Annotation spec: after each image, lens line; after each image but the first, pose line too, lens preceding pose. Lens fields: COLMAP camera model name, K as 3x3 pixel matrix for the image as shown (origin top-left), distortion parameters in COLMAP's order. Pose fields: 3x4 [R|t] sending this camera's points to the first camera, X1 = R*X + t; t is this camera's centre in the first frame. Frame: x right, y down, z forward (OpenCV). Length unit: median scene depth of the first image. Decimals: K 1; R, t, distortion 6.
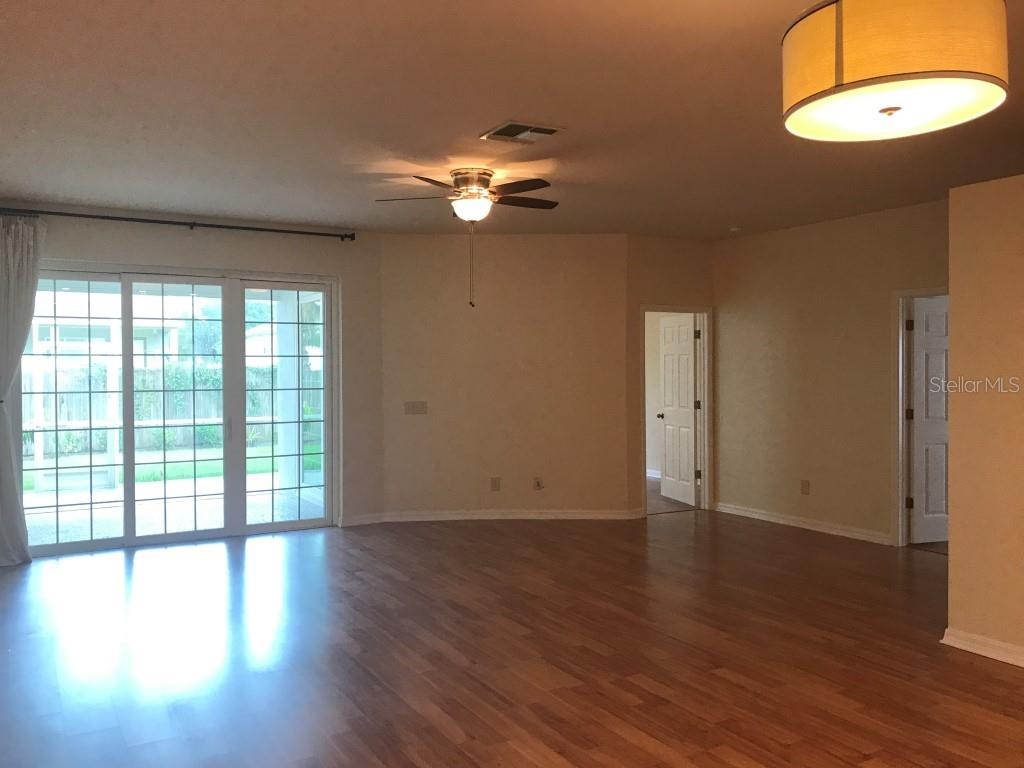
lens RADIAL K [[851.0, 0, 507.9], [0, 851.0, 378.9], [0, 0, 1]] dist [0.049857, -0.032466]
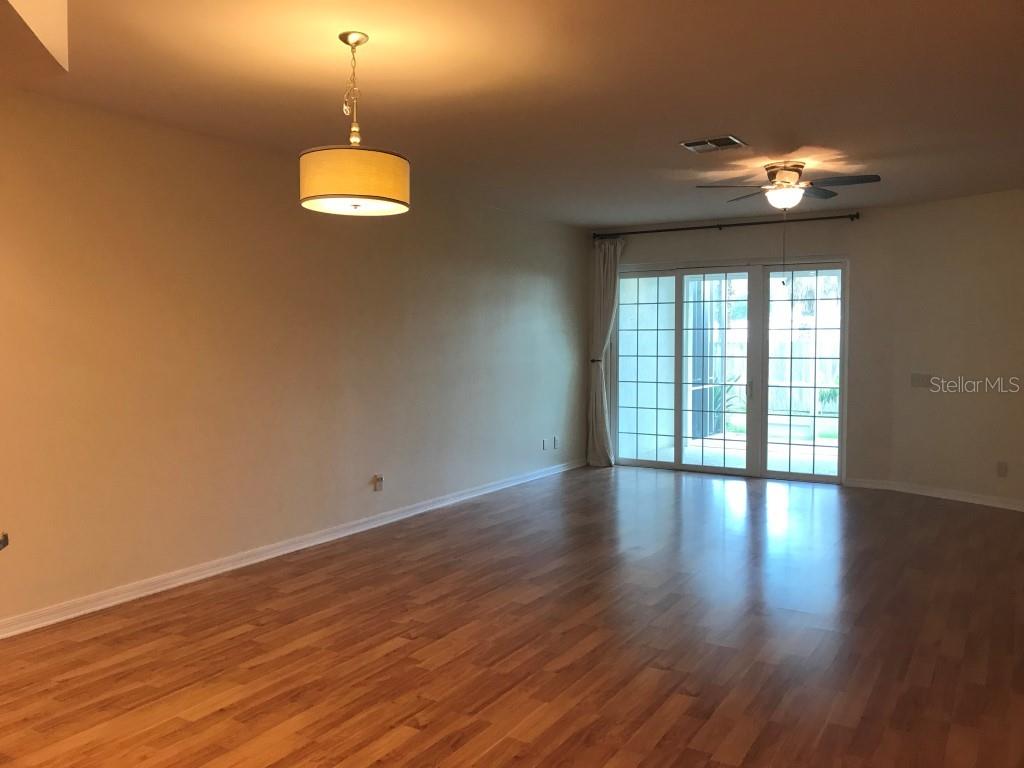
lens RADIAL K [[851.0, 0, 507.4], [0, 851.0, 381.5], [0, 0, 1]] dist [0.049857, -0.032466]
pose [[0.477274, 0.048278, -0.877427, 0.603935], [-0.012386, 0.998760, 0.048217, -0.007449], [0.878667, -0.012145, 0.477281, 0.115197]]
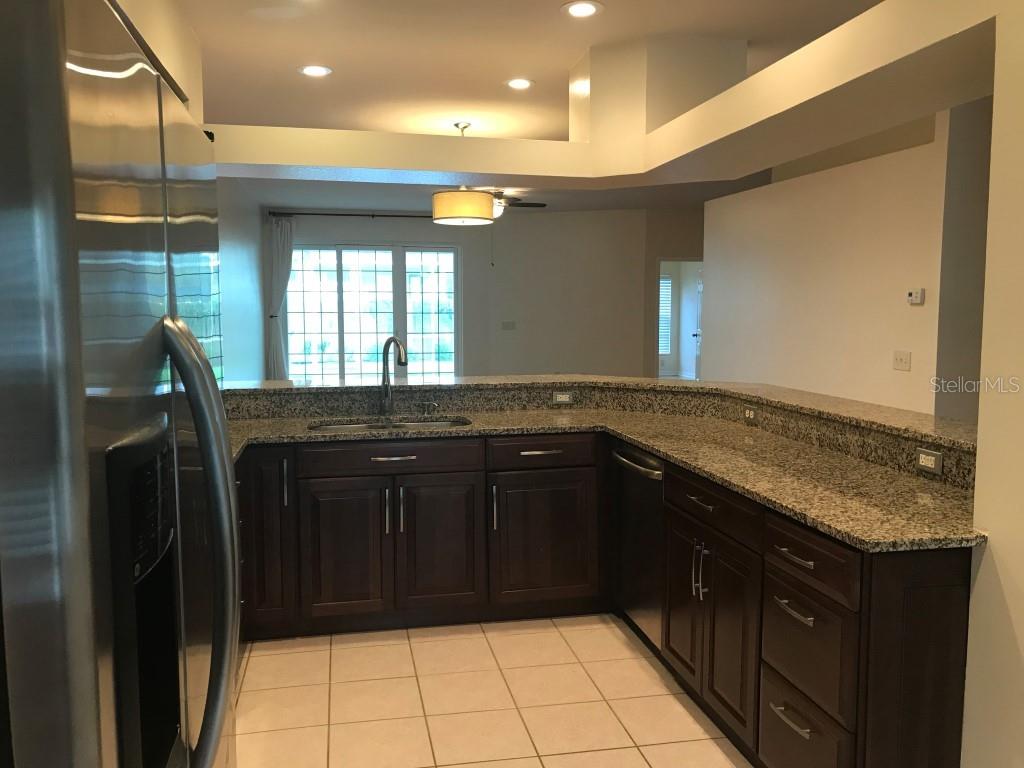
lens RADIAL K [[851.0, 0, 509.7], [0, 851.0, 370.0], [0, 0, 1]] dist [0.049857, -0.032466]
pose [[0.944787, 0.032542, -0.326064, 0.455916], [-0.009626, 0.997384, 0.071648, 0.003700], [0.327542, -0.064554, 0.942629, -0.538937]]
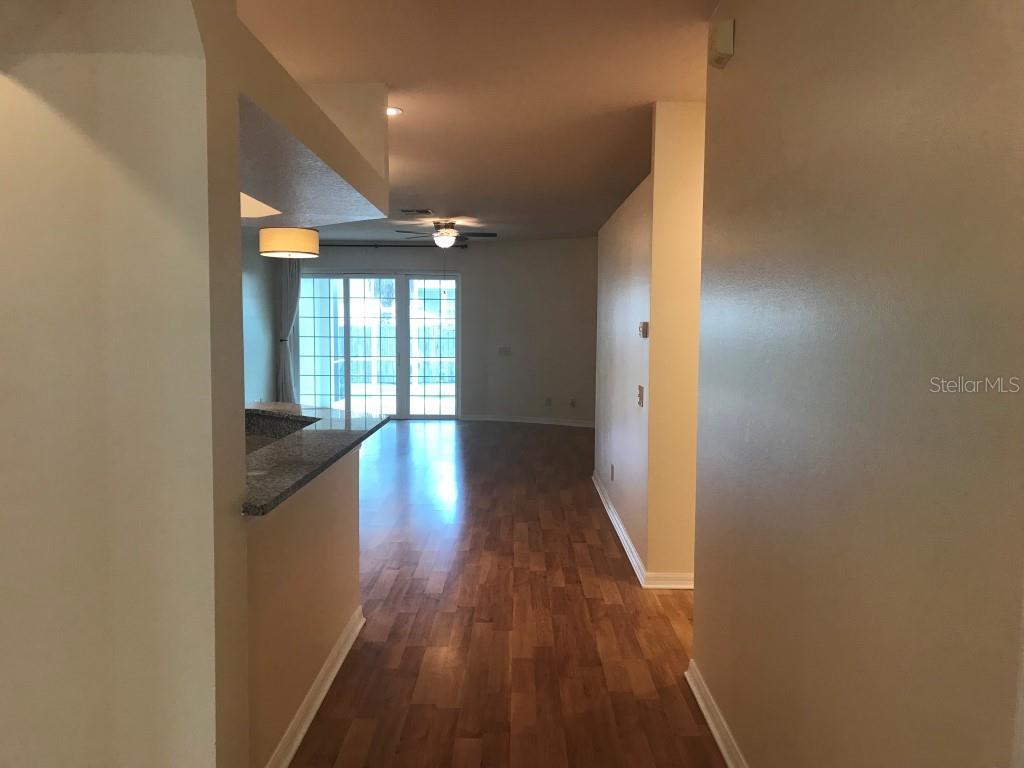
lens RADIAL K [[851.0, 0, 516.1], [0, 851.0, 363.8], [0, 0, 1]] dist [0.049857, -0.032466]
pose [[0.859019, 0.033177, -0.510868, 0.818217], [-0.015129, 0.999107, 0.039445, -0.005634], [0.511721, -0.026156, 0.858754, -0.408257]]
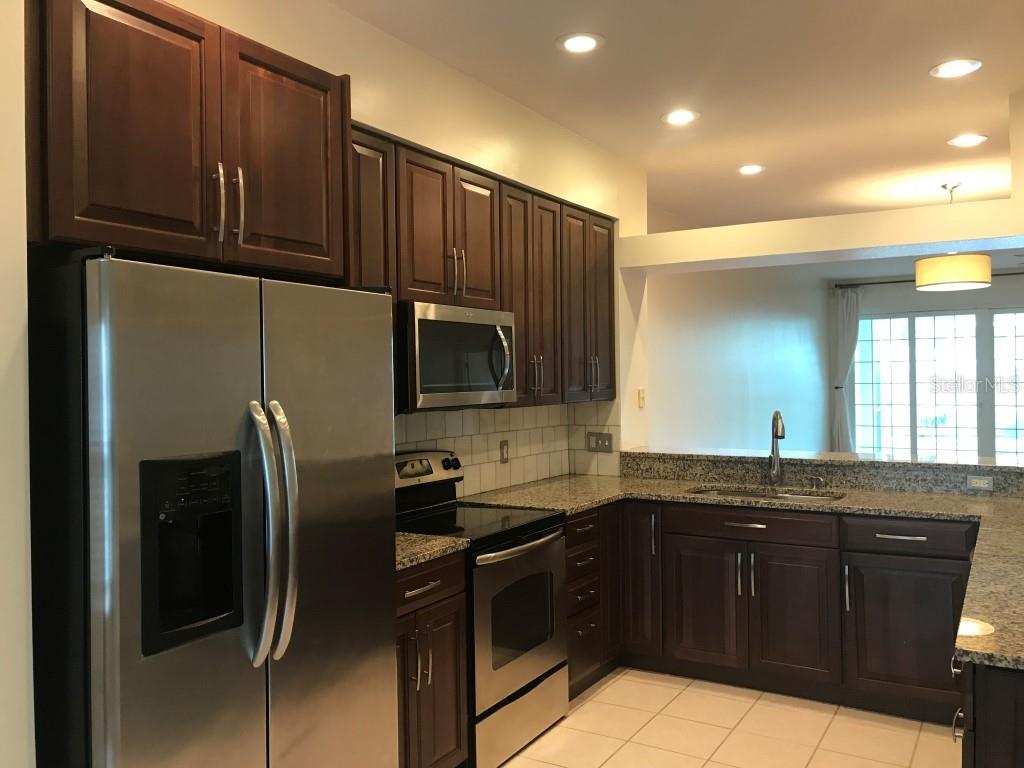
lens RADIAL K [[851.0, 0, 502.7], [0, 851.0, 379.4], [0, 0, 1]] dist [0.049857, -0.032466]
pose [[0.476584, 0.004977, -0.879115, 0.632640], [0.000900, 0.999981, 0.006149, -0.003314], [0.879129, -0.003722, 0.476570, -0.483997]]
